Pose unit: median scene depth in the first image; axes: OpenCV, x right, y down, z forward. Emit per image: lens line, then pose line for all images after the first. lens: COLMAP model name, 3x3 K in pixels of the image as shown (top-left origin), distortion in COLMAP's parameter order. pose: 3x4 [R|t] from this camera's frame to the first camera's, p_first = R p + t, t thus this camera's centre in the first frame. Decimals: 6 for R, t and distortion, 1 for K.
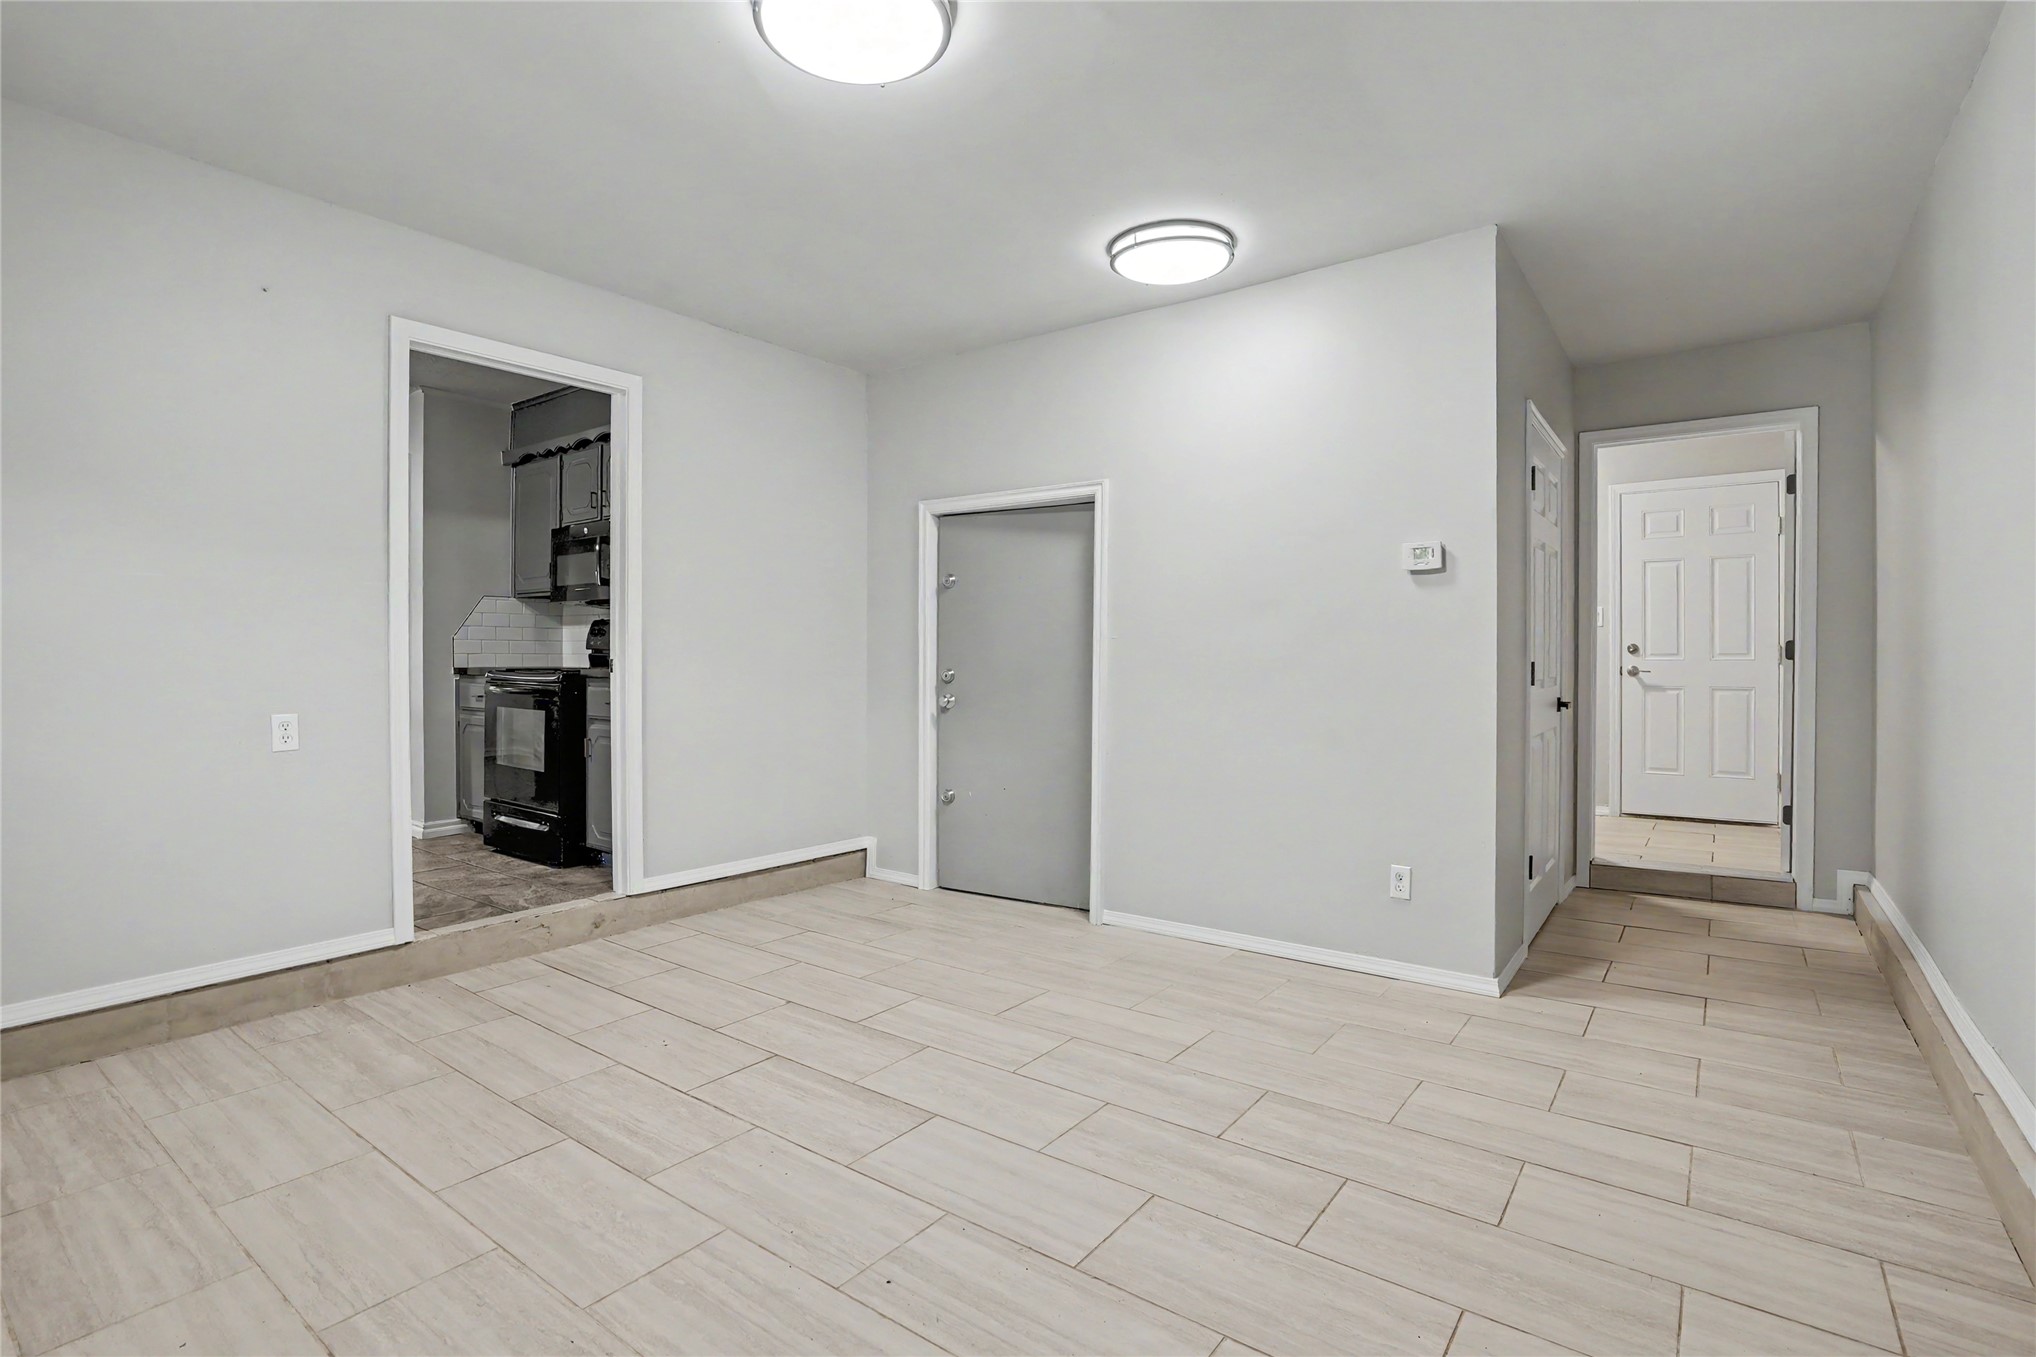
lens RADIAL K [[972.1, 0, 1018.2], [0, 972.1, 666.9], [0, 0, 1]] dist [-0.043424, 0.013957]
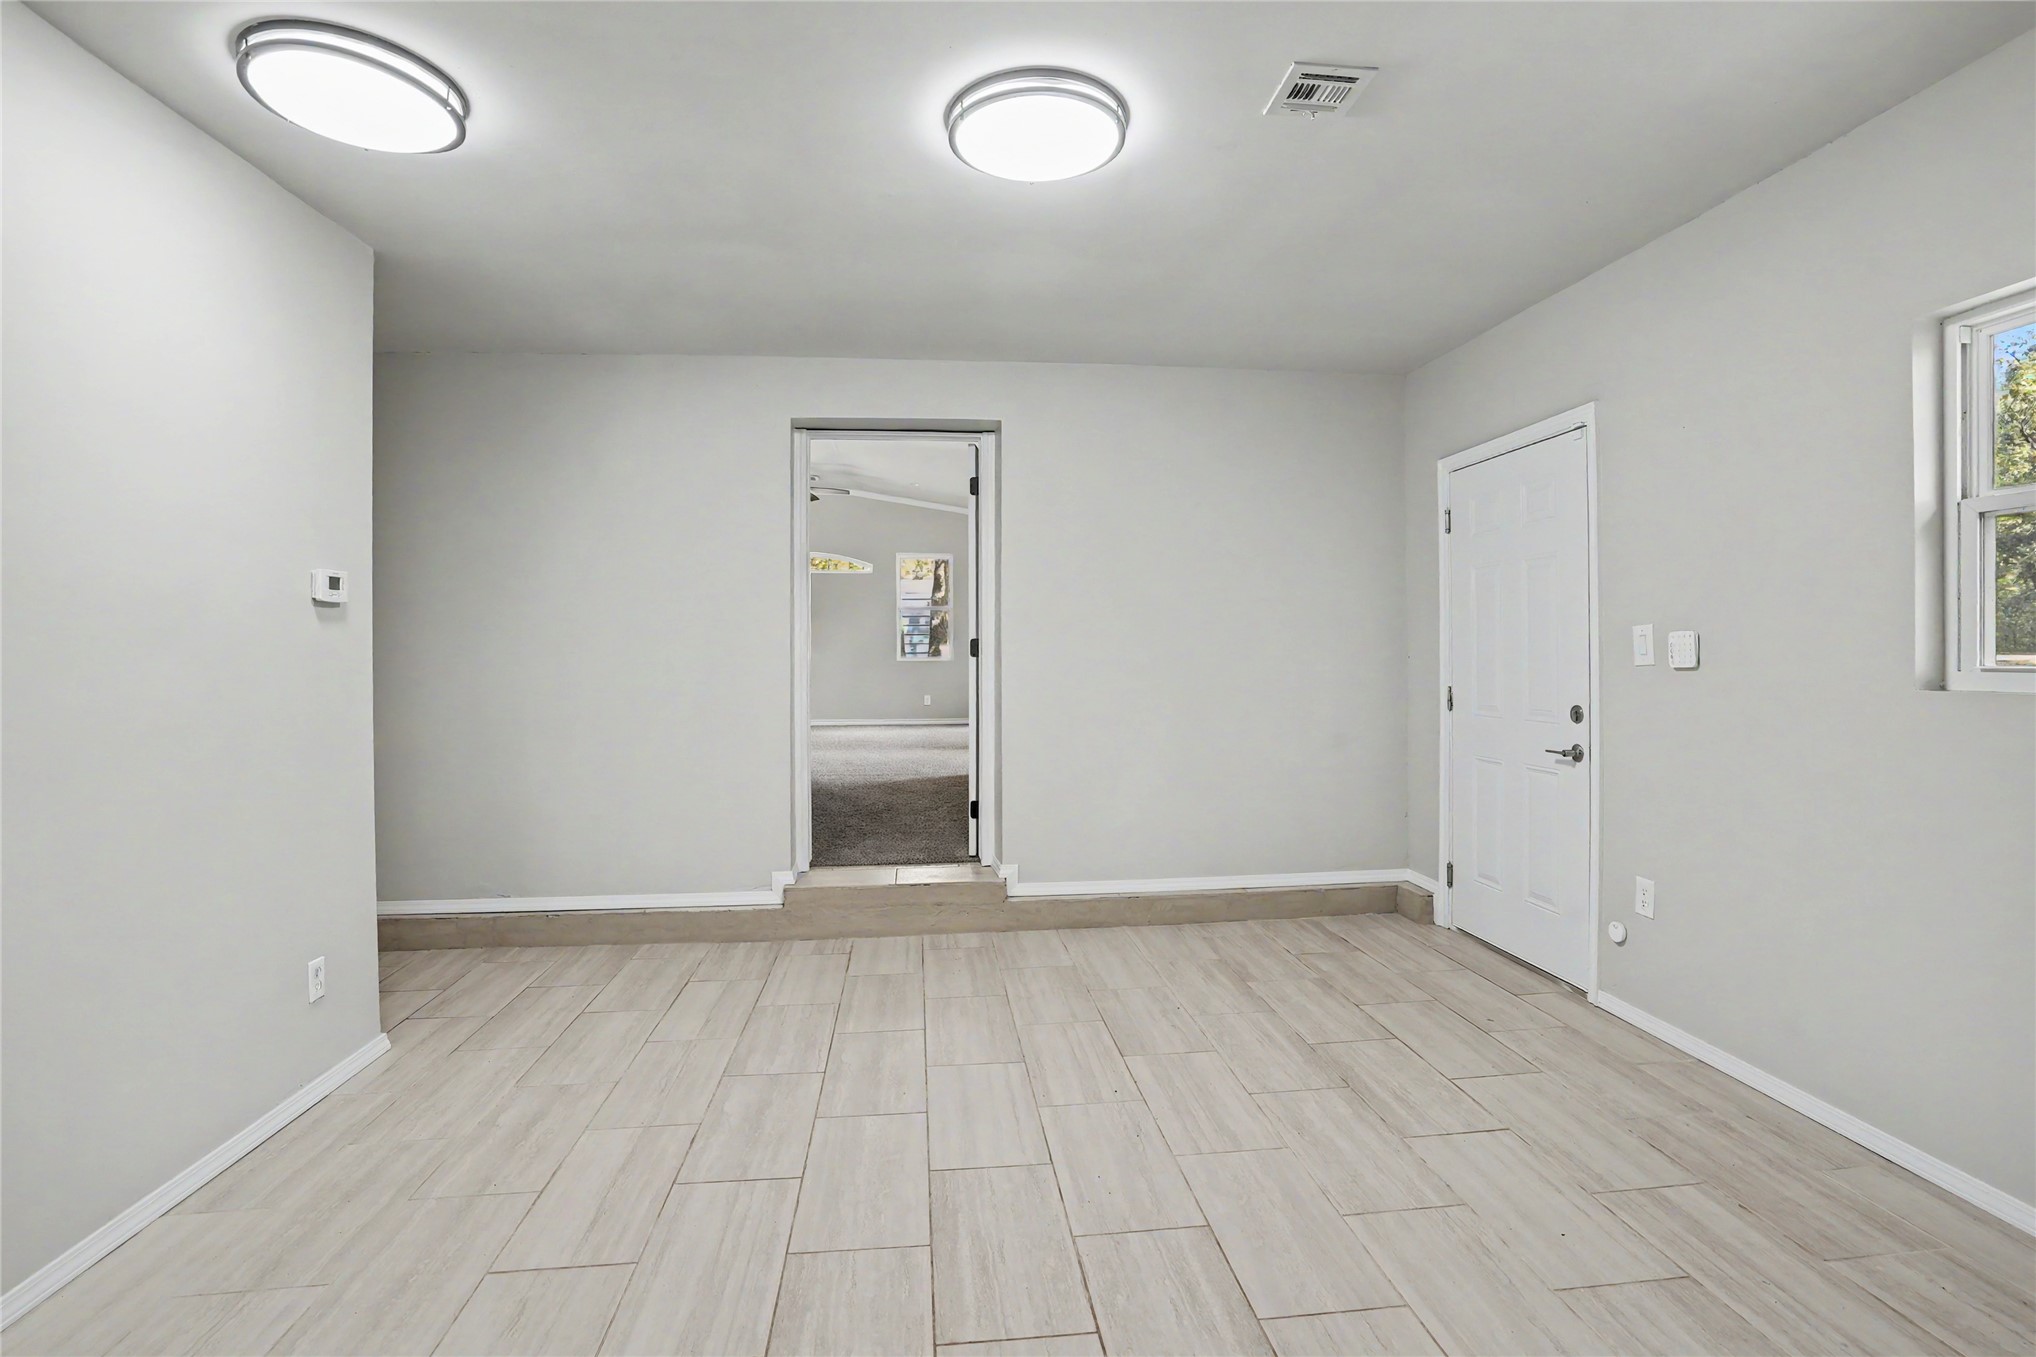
lens RADIAL K [[972.1, 0, 1028.6], [0, 972.1, 662.6], [0, 0, 1]] dist [-0.043424, 0.013957]
pose [[-0.691153, -0.001931, 0.722705, -0.748450], [0.011441, 0.999842, 0.013613, -0.061888], [-0.722617, 0.017677, -0.691022, 1.378053]]
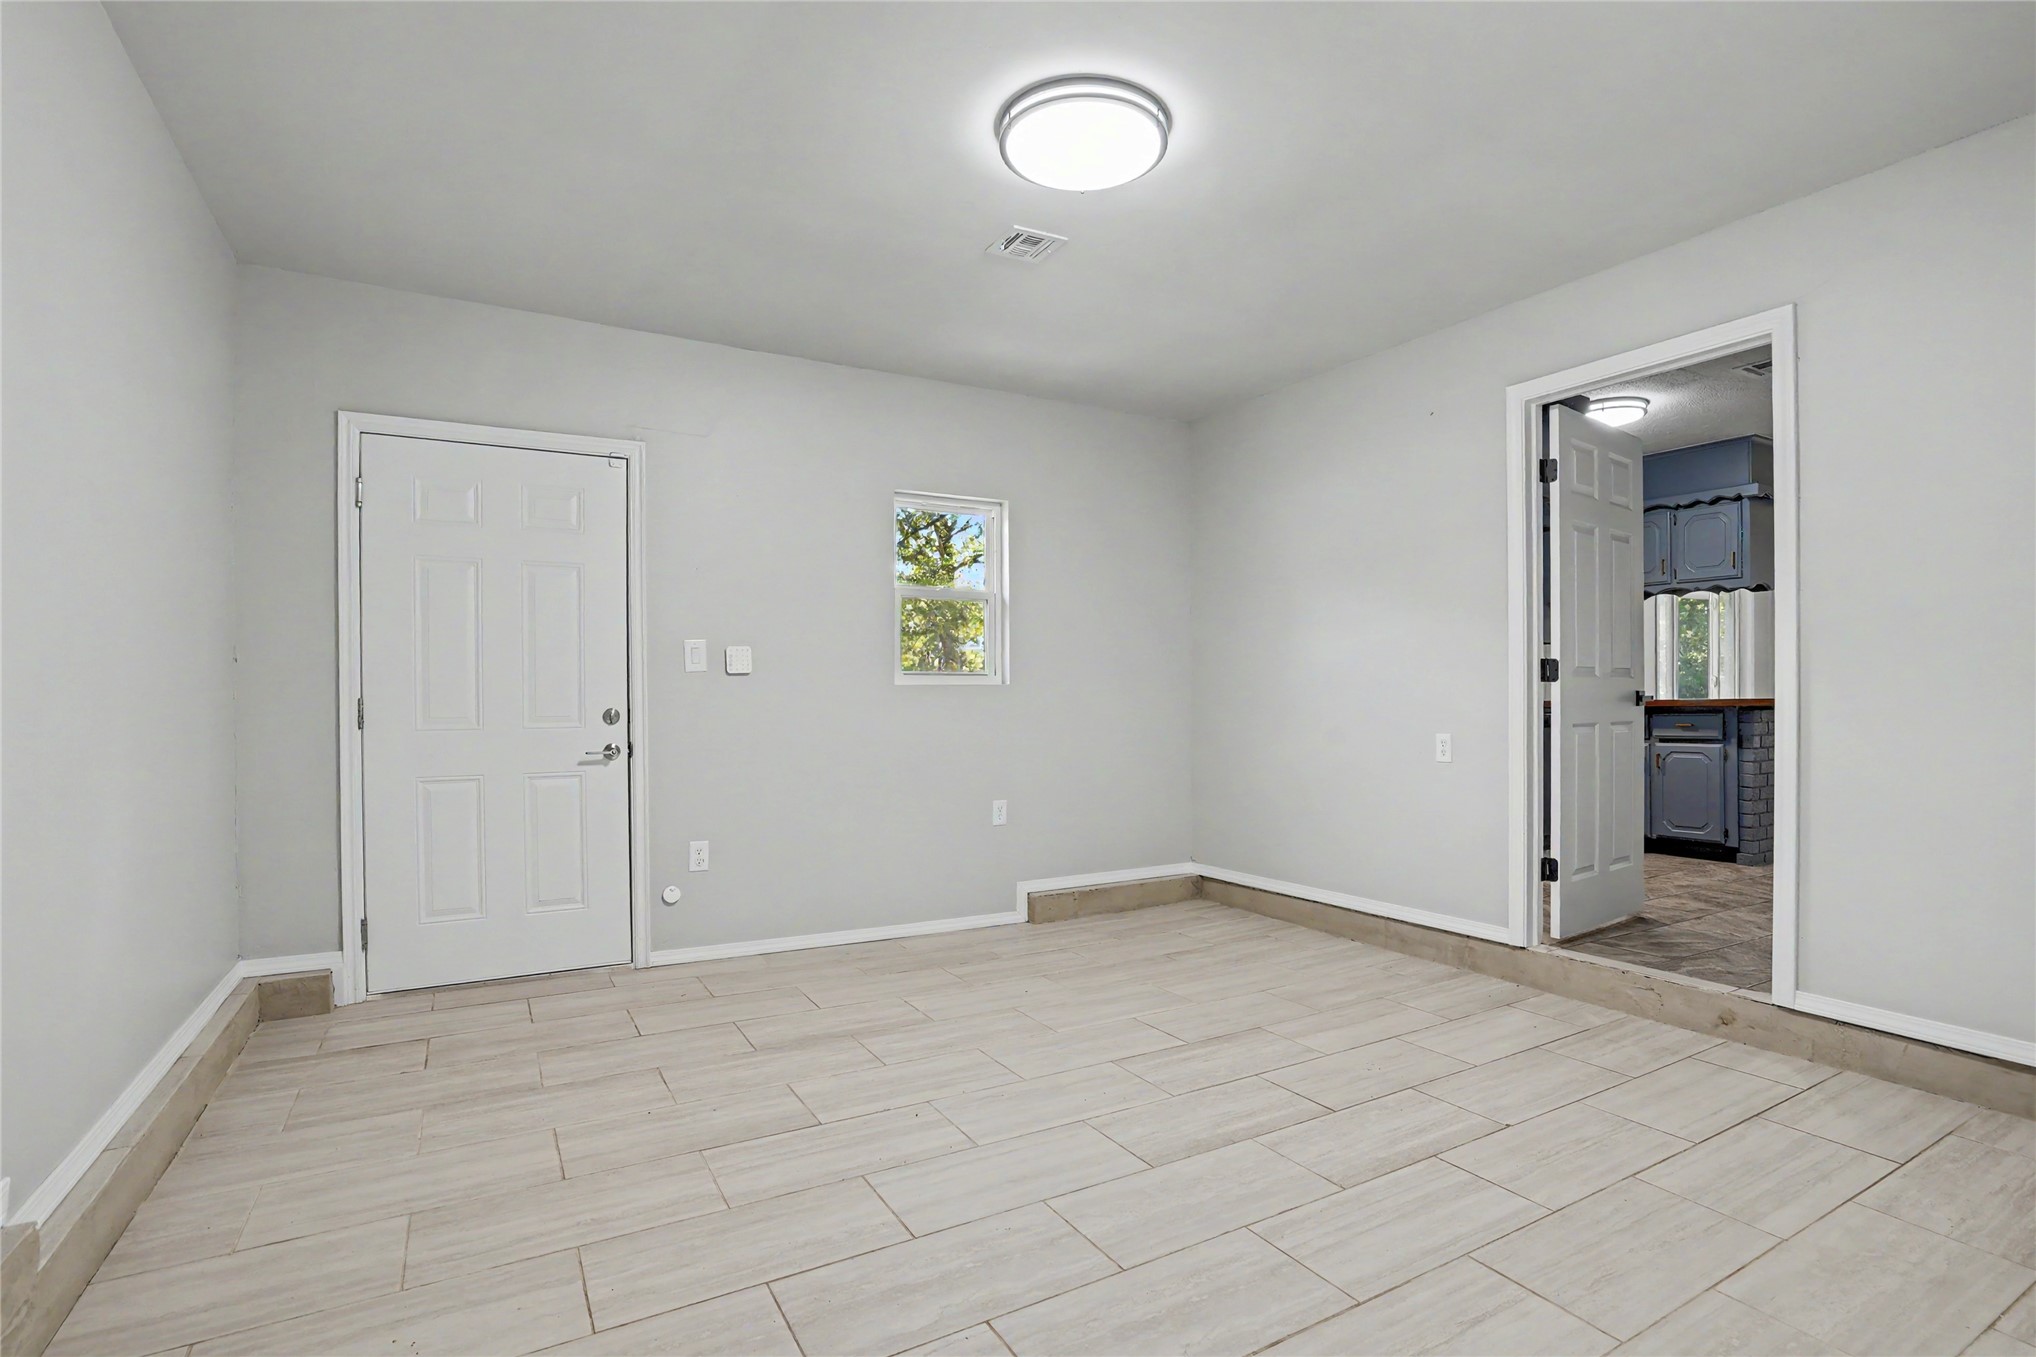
lens RADIAL K [[972.1, 0, 1020.0], [0, 972.1, 700.2], [0, 0, 1]] dist [-0.043424, 0.013957]
pose [[-0.396400, 0.004089, -0.918069, 0.722513], [-0.003746, 0.999975, 0.006071, -0.001996], [0.918070, 0.005846, -0.396374, 1.077491]]
